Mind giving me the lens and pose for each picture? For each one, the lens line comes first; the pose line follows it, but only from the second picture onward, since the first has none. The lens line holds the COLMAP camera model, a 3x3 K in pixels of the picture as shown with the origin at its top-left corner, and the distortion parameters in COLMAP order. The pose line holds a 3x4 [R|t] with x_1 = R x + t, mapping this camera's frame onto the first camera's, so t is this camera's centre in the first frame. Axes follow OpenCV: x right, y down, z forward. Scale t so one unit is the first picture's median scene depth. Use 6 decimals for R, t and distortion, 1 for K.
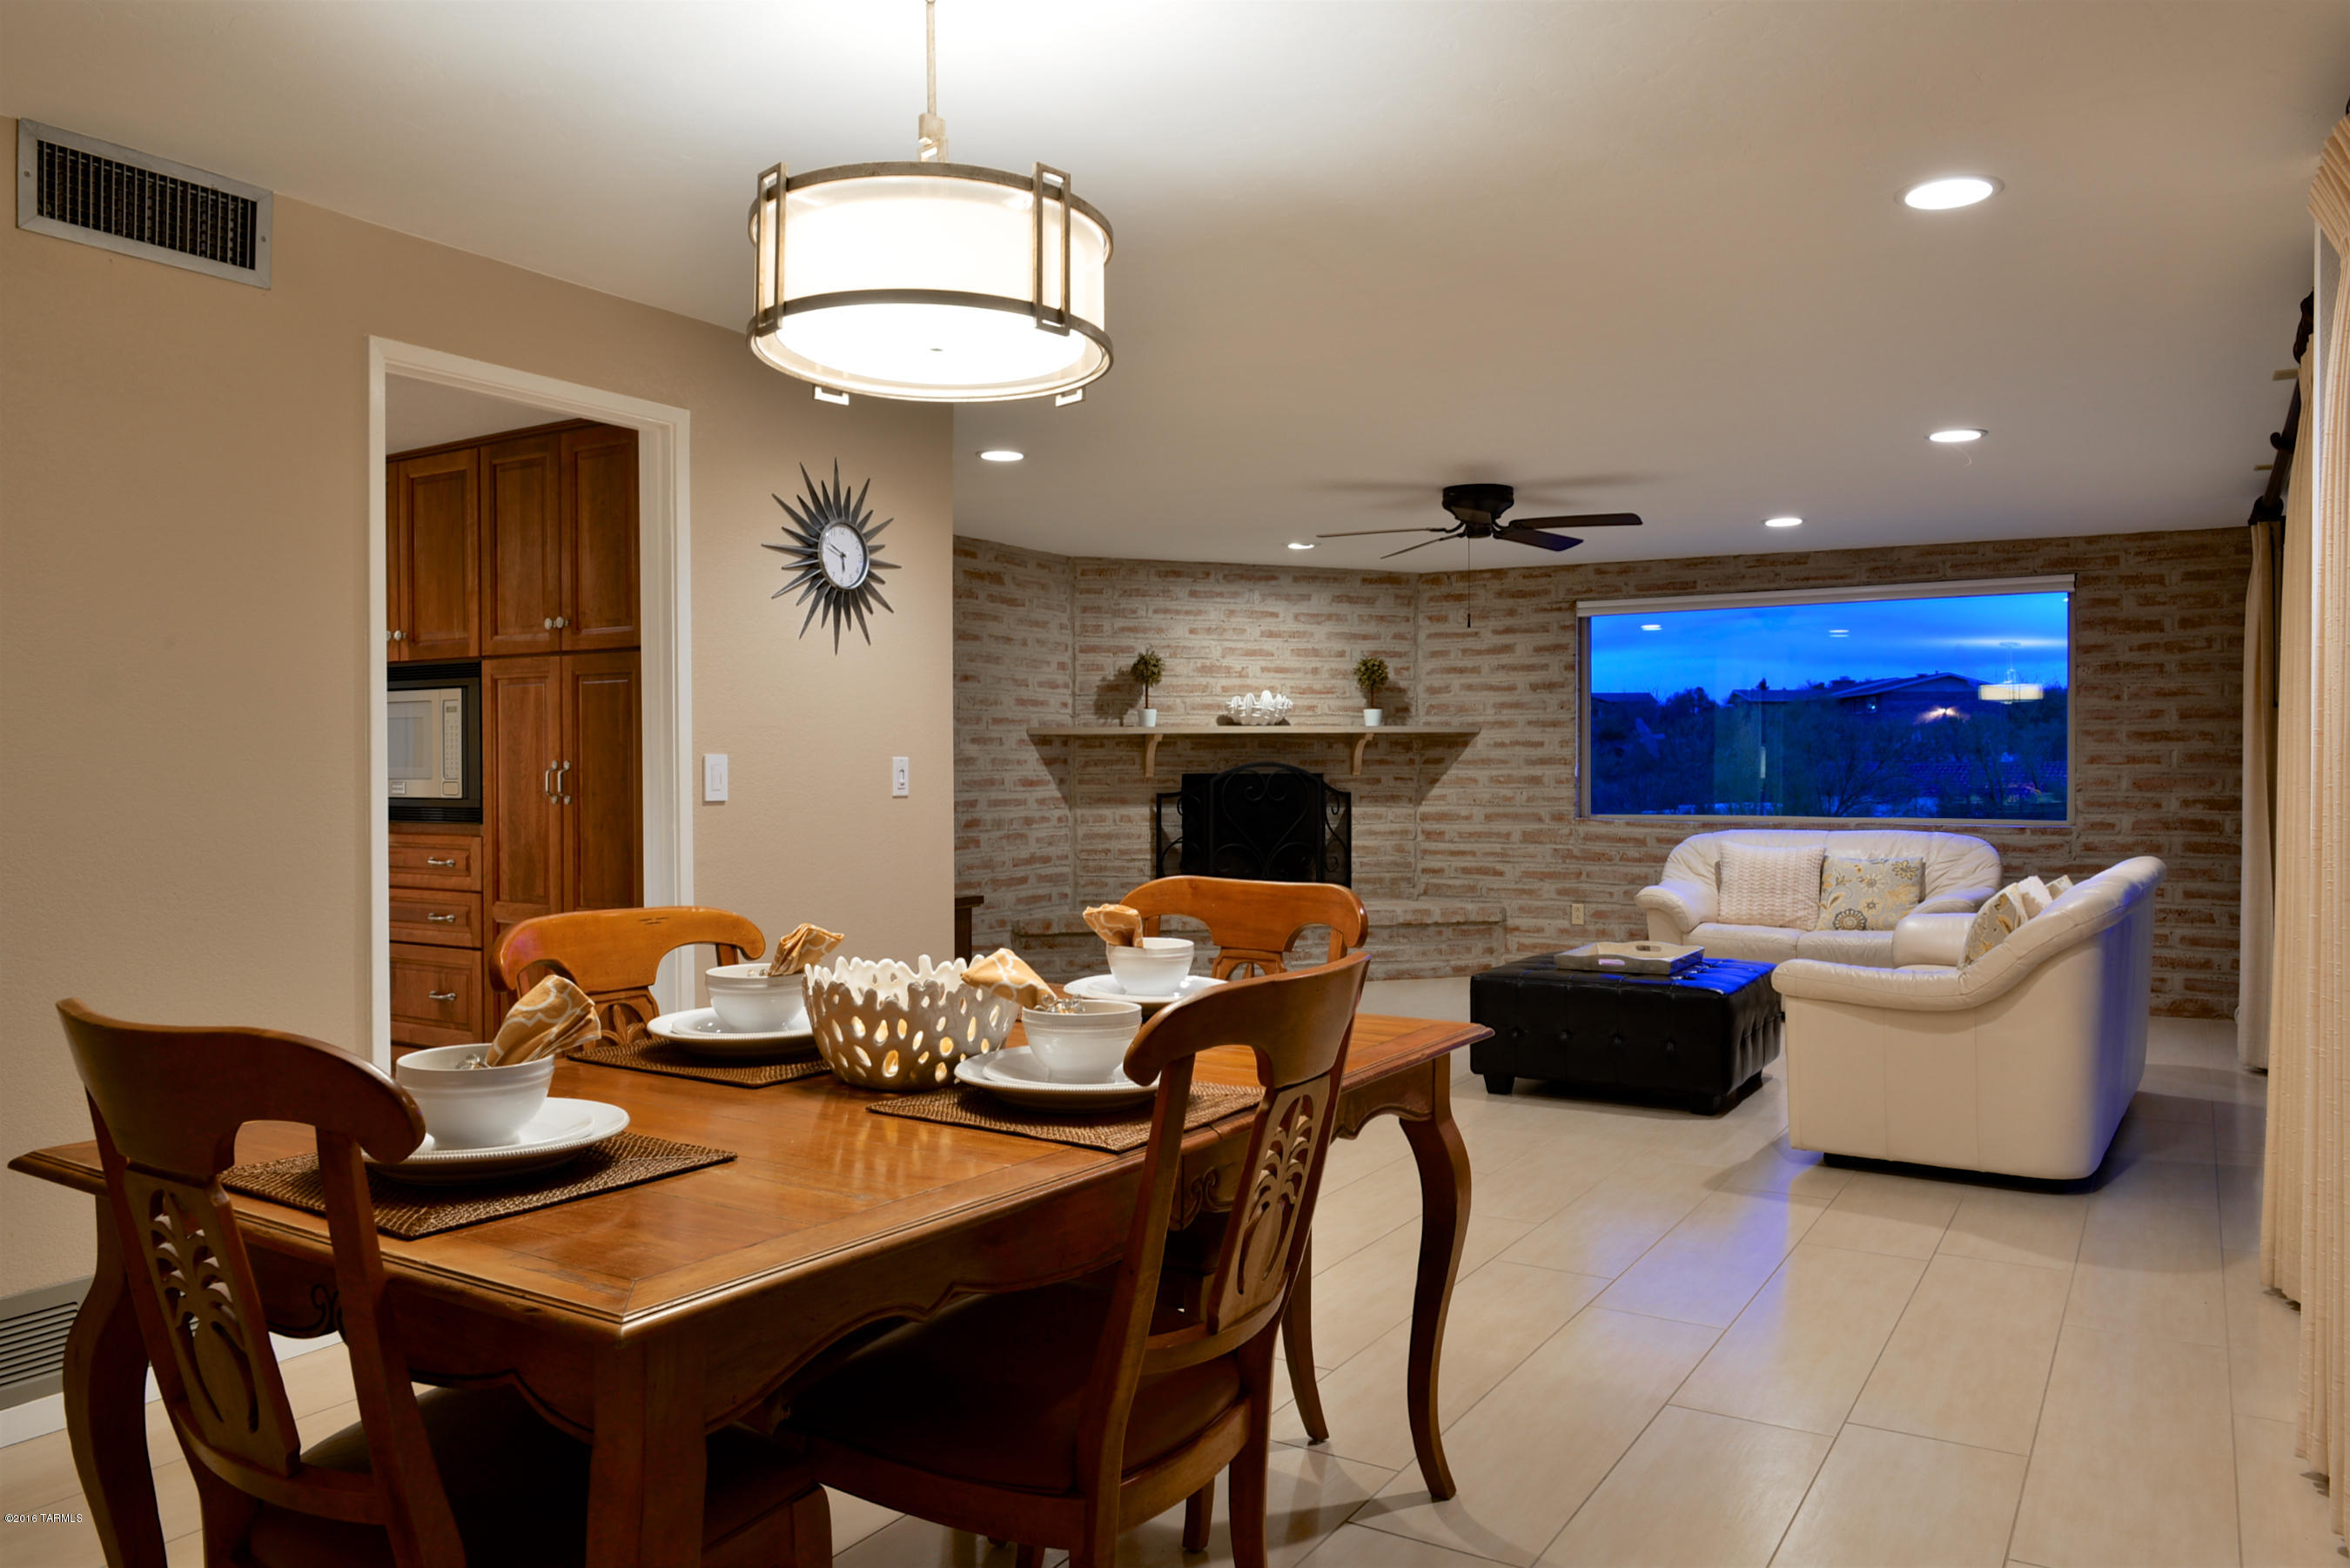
lens RADIAL K [[1613.1, 0, 1224.4], [0, 1613.1, 782.5], [0, 0, 1]] dist [-0.010395, -0.006952]
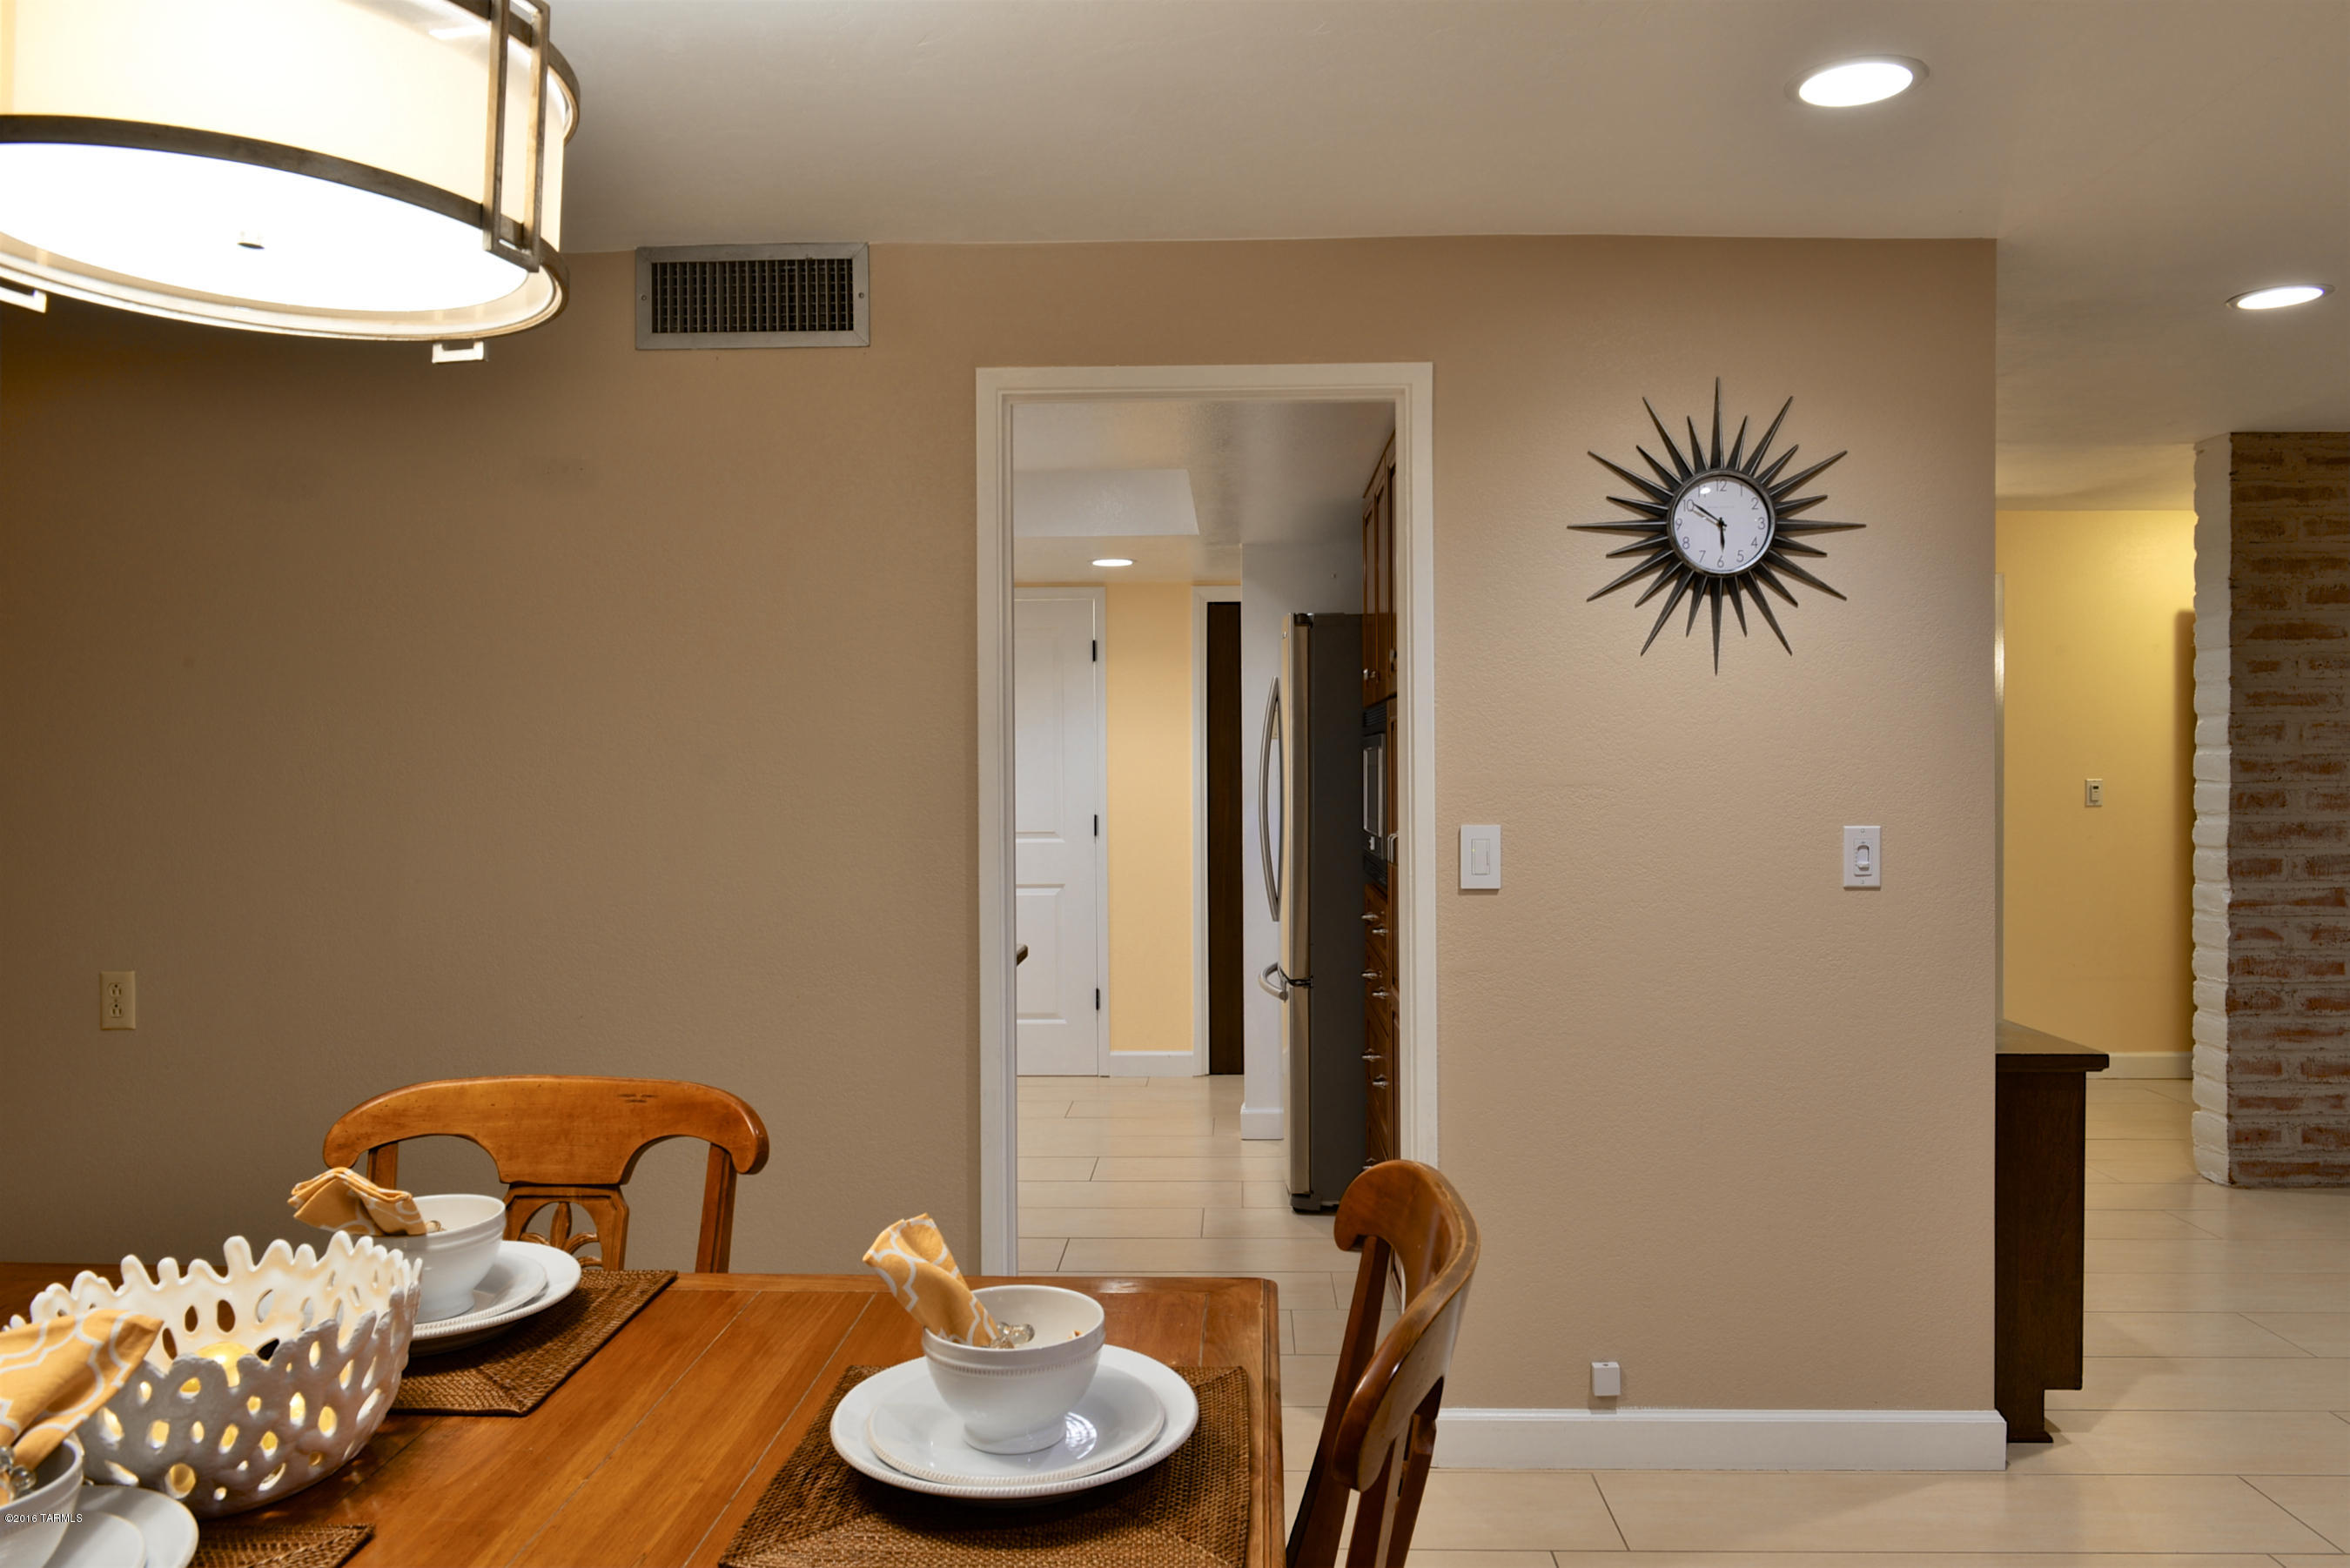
lens RADIAL K [[1613.1, 0, 1214.9], [0, 1613.1, 778.4], [0, 0, 1]] dist [-0.010395, -0.006952]
pose [[0.480938, 0.008704, -0.876711, 0.124807], [-0.005856, 0.999960, 0.006715, -0.019960], [0.876735, 0.001905, 0.480970, 0.254417]]
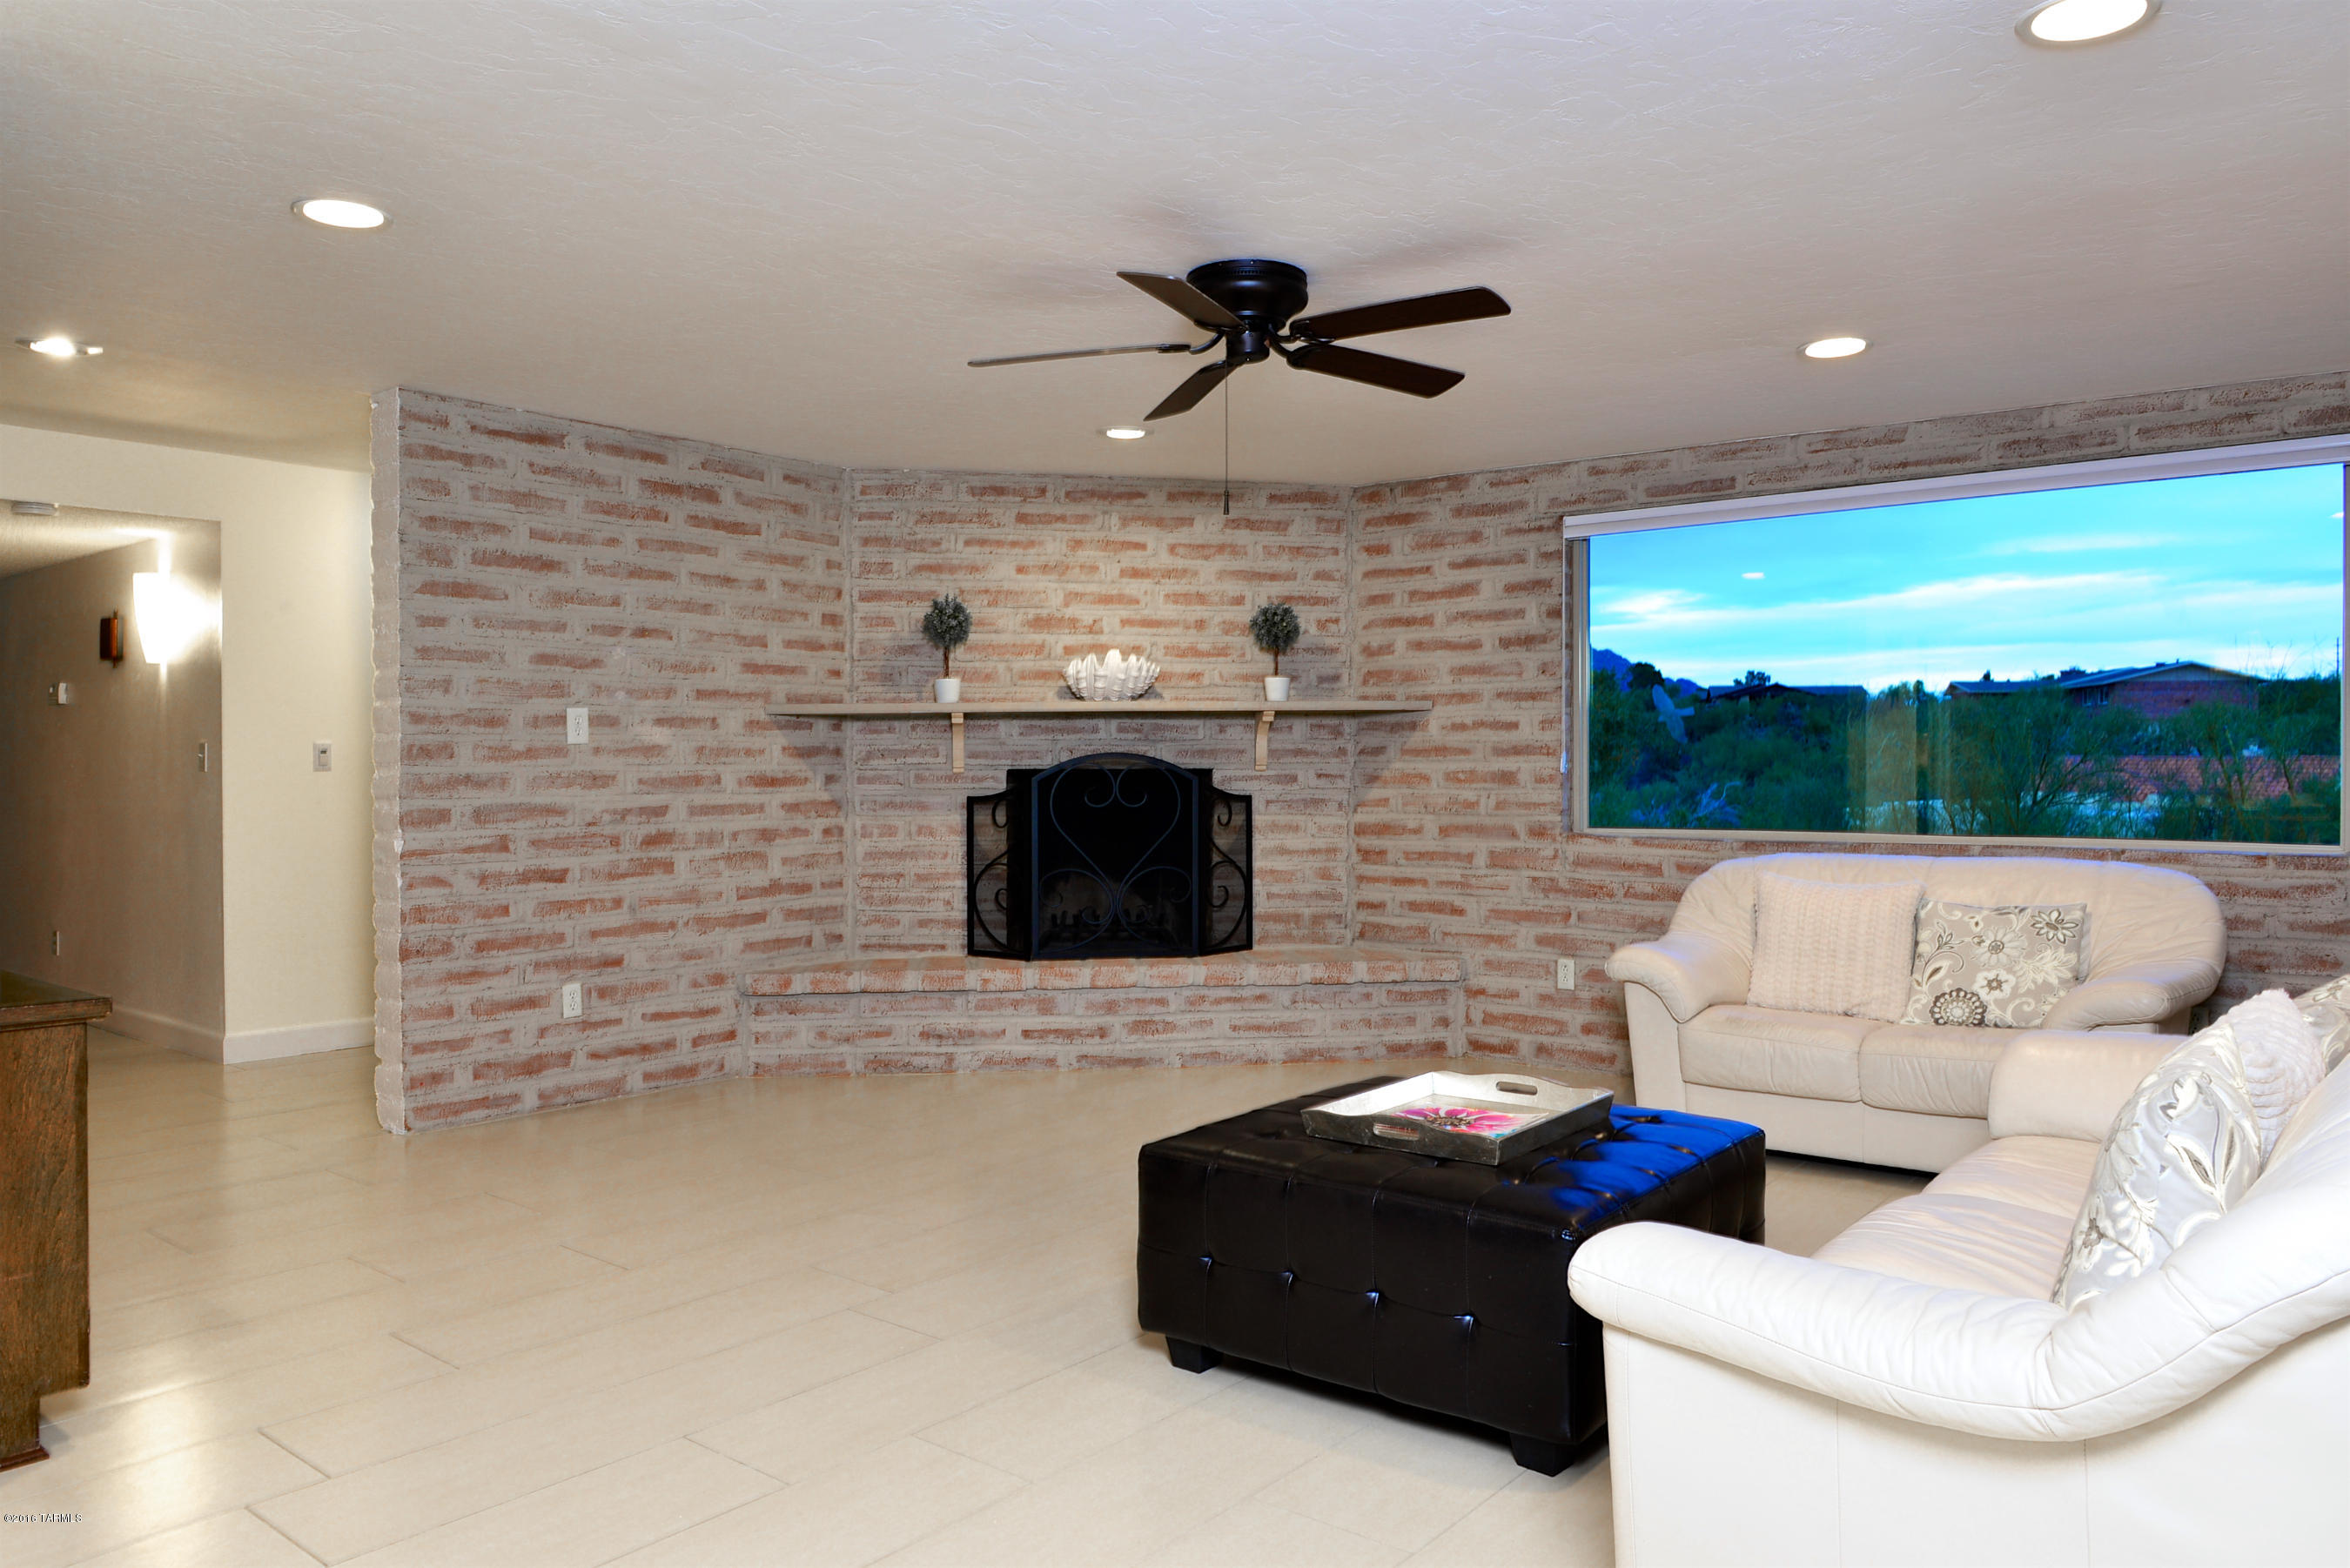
lens RADIAL K [[1613.1, 0, 1200.7], [0, 1613.1, 780.8], [0, 0, 1]] dist [-0.010395, -0.006952]
pose [[0.991475, 0.000430, -0.130293, 0.158593], [-0.000274, 0.999999, 0.001216, -0.000844], [0.130293, -0.001170, 0.991475, 0.309413]]
